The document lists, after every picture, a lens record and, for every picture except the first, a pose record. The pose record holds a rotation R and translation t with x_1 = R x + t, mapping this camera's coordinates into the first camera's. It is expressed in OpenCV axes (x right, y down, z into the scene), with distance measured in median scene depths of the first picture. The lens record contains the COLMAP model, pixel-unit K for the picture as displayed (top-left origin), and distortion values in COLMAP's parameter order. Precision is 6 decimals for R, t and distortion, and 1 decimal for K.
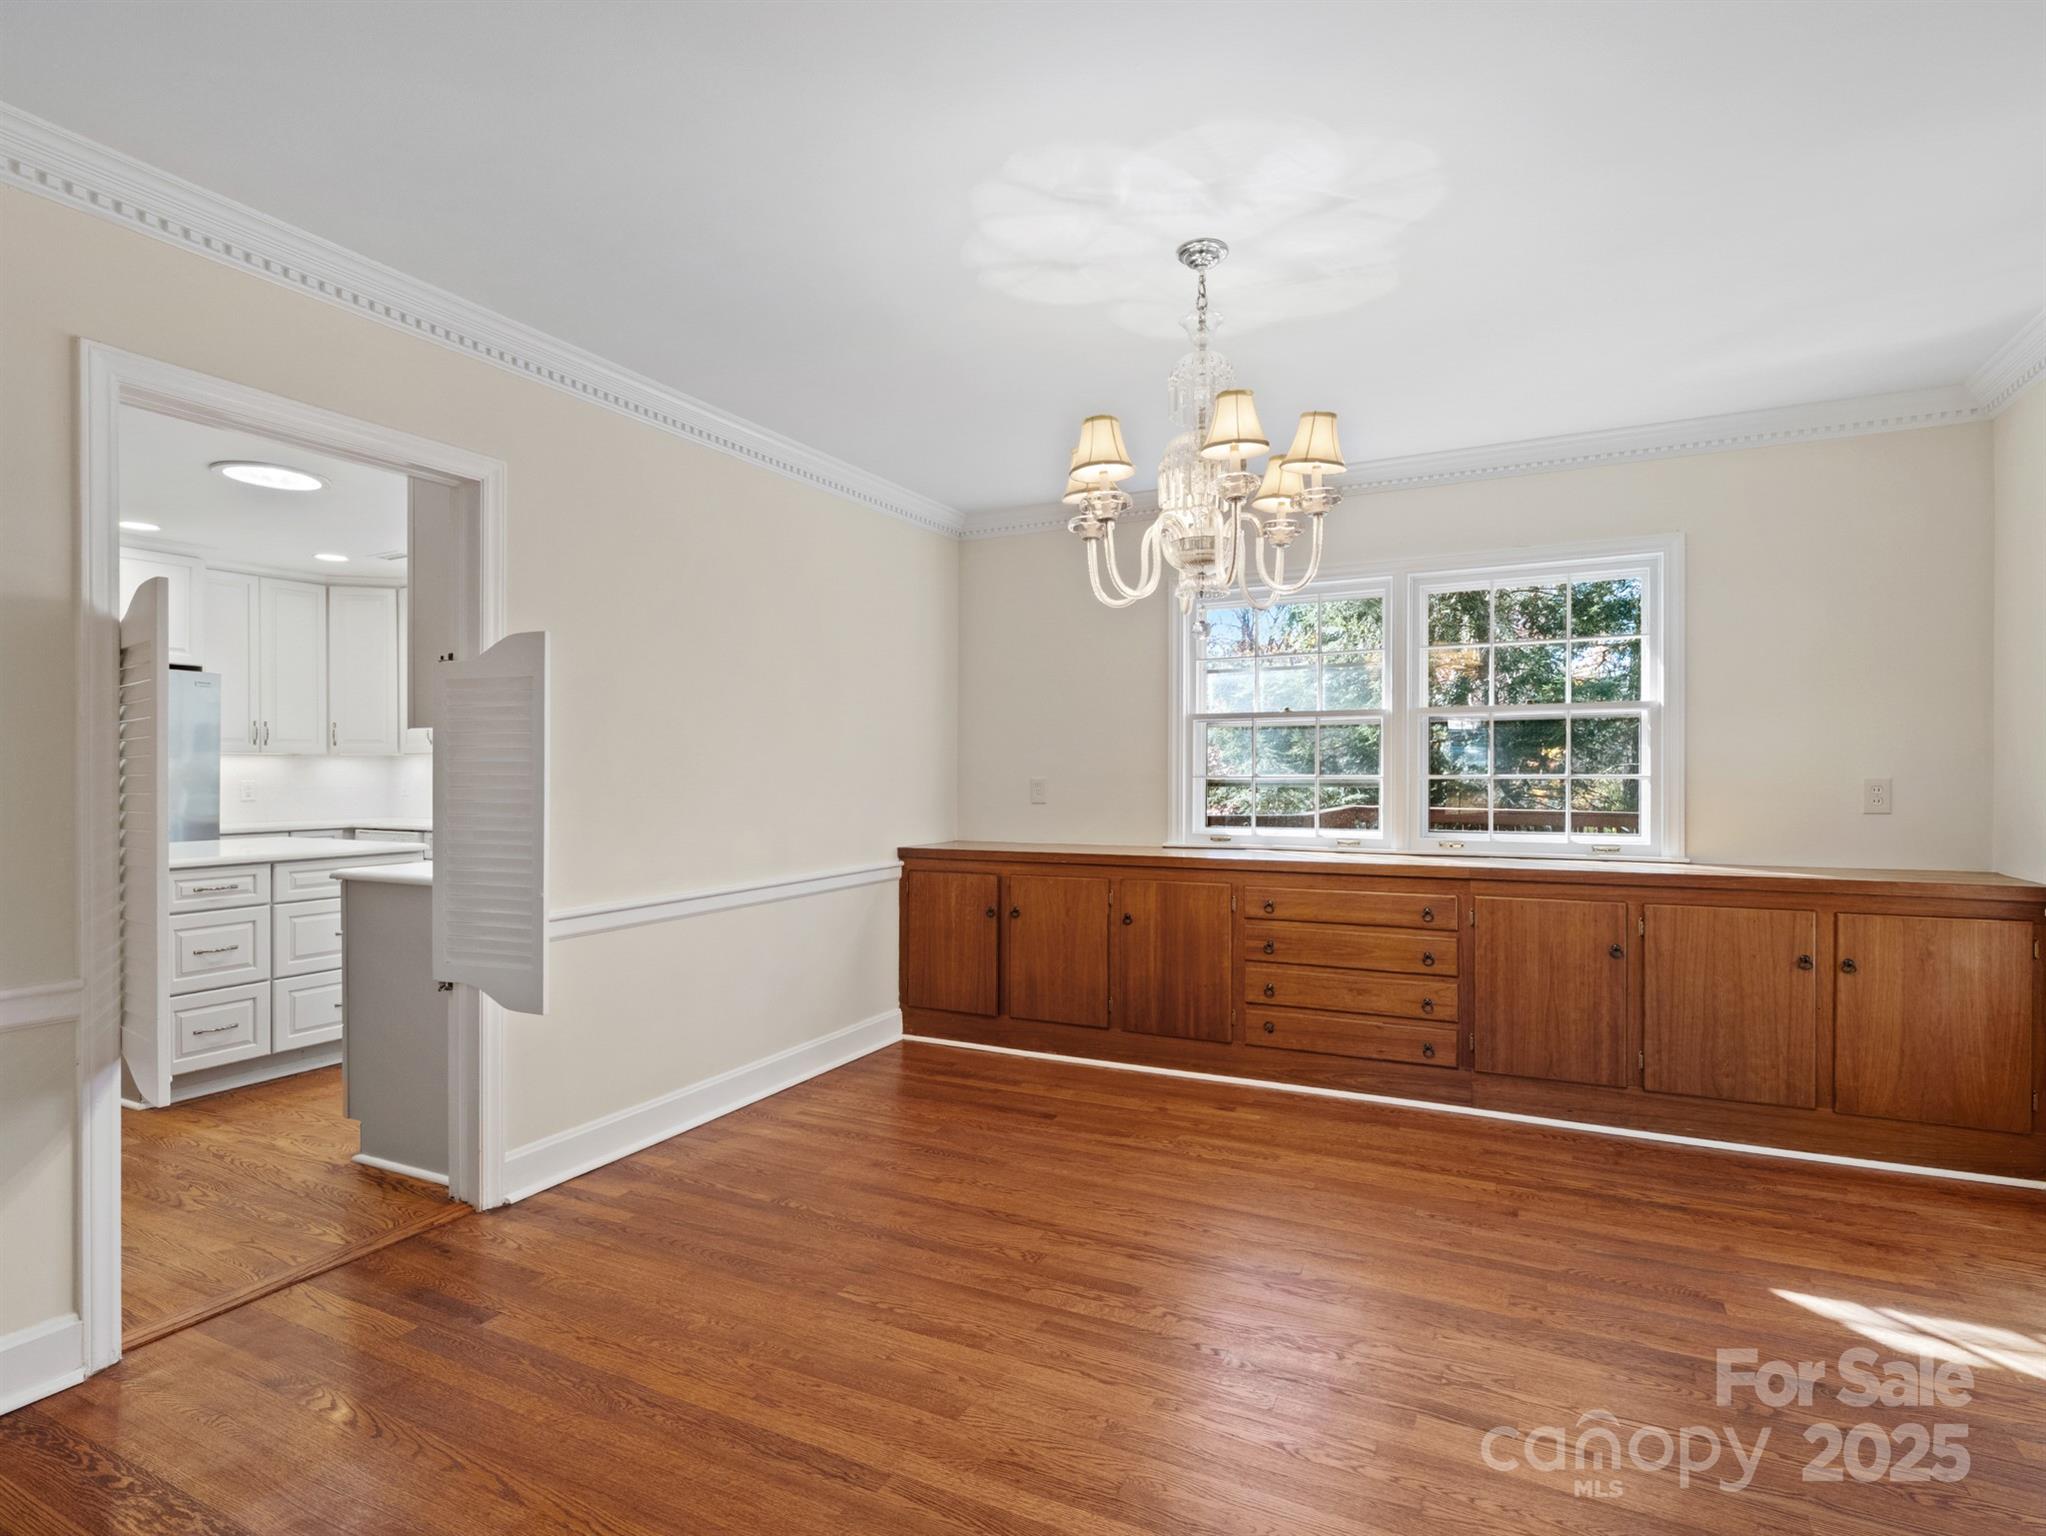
lens RADIAL K [[985.7, 0, 1018.7], [0, 985.7, 784.3], [0, 0, 1]] dist [0.009536, -0.001062]
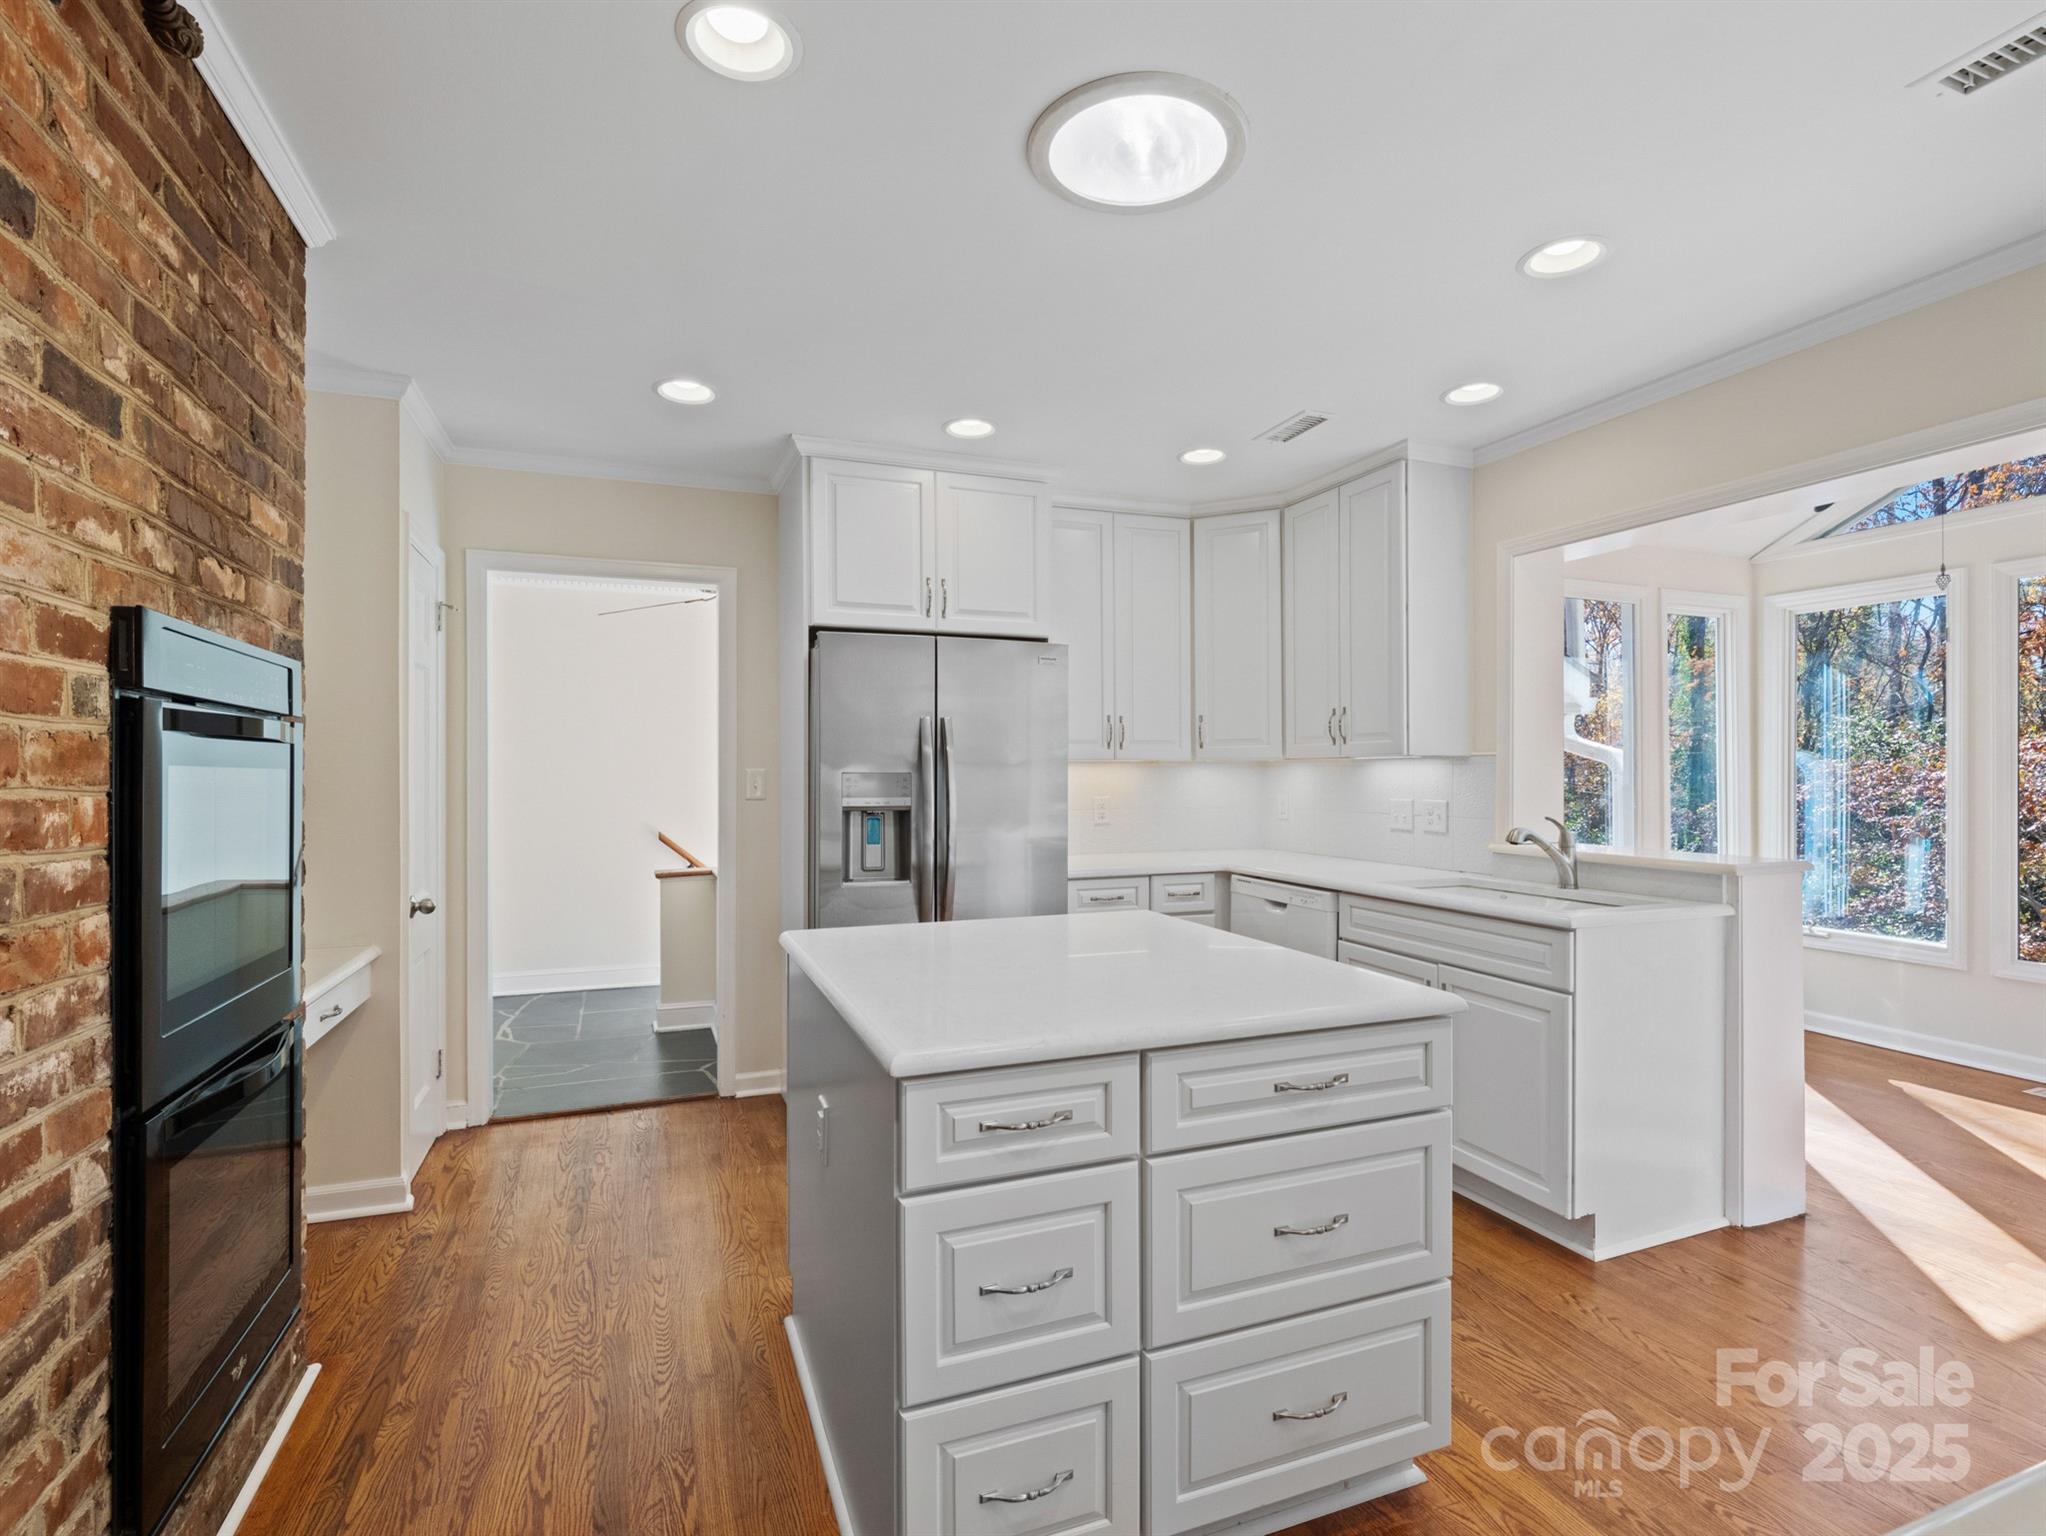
lens RADIAL K [[985.7, 0, 1017.8], [0, 985.7, 778.1], [0, 0, 1]] dist [0.009536, -0.001062]
pose [[0.732462, -0.005152, -0.680788, -0.341641], [-0.001766, 0.999954, -0.009468, -0.012678], [0.680806, 0.008137, 0.732419, 0.443968]]
